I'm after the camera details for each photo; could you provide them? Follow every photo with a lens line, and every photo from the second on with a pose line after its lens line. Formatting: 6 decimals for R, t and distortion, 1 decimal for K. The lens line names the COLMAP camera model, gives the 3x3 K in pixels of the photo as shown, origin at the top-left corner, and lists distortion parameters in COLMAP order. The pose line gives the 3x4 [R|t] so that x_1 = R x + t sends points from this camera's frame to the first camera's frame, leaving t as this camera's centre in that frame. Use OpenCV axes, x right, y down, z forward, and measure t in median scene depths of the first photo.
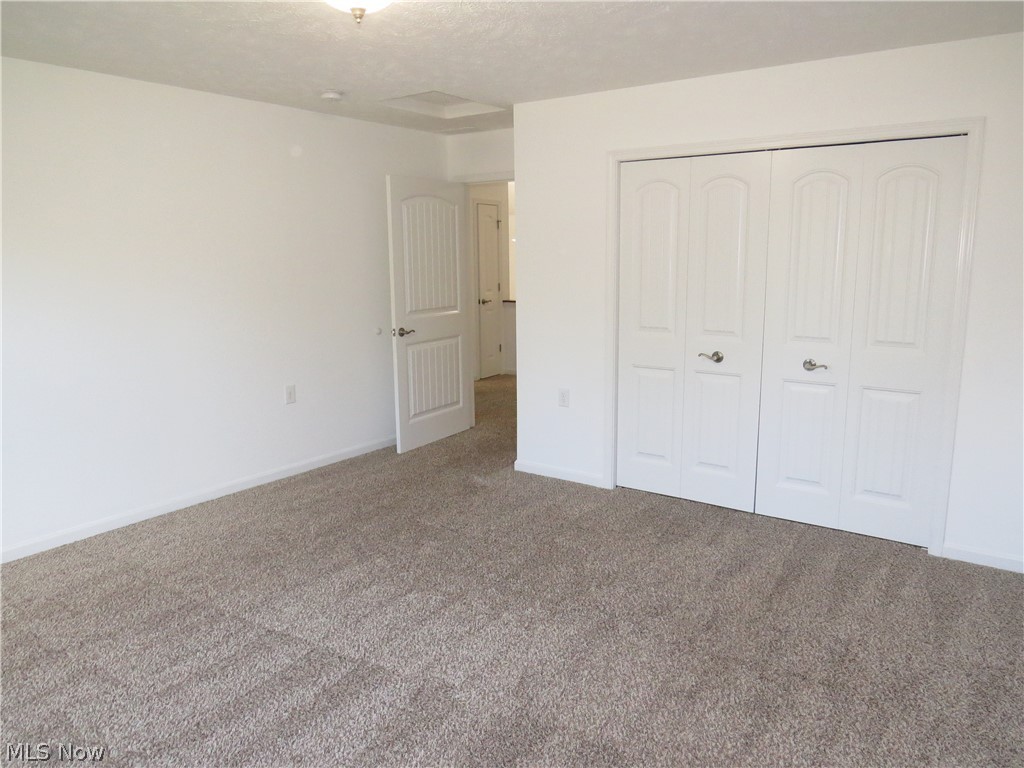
lens RADIAL K [[721.2, 0, 519.7], [0, 721.2, 383.7], [0, 0, 1]] dist [-0.003876, 0.003201]
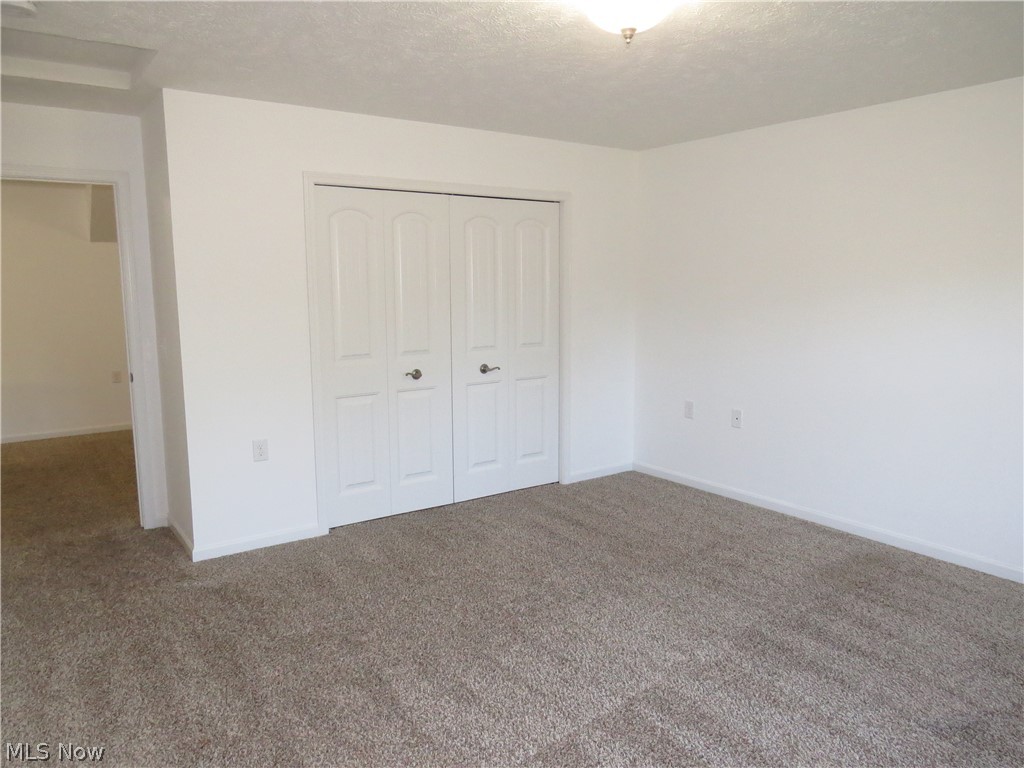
lens RADIAL K [[721.2, 0, 519.6], [0, 721.2, 382.7], [0, 0, 1]] dist [-0.003876, 0.003201]
pose [[0.347668, -0.133131, 0.928118, -0.694377], [0.168553, 0.982617, 0.077810, -0.083733], [-0.922343, 0.129385, 0.364064, 0.455487]]
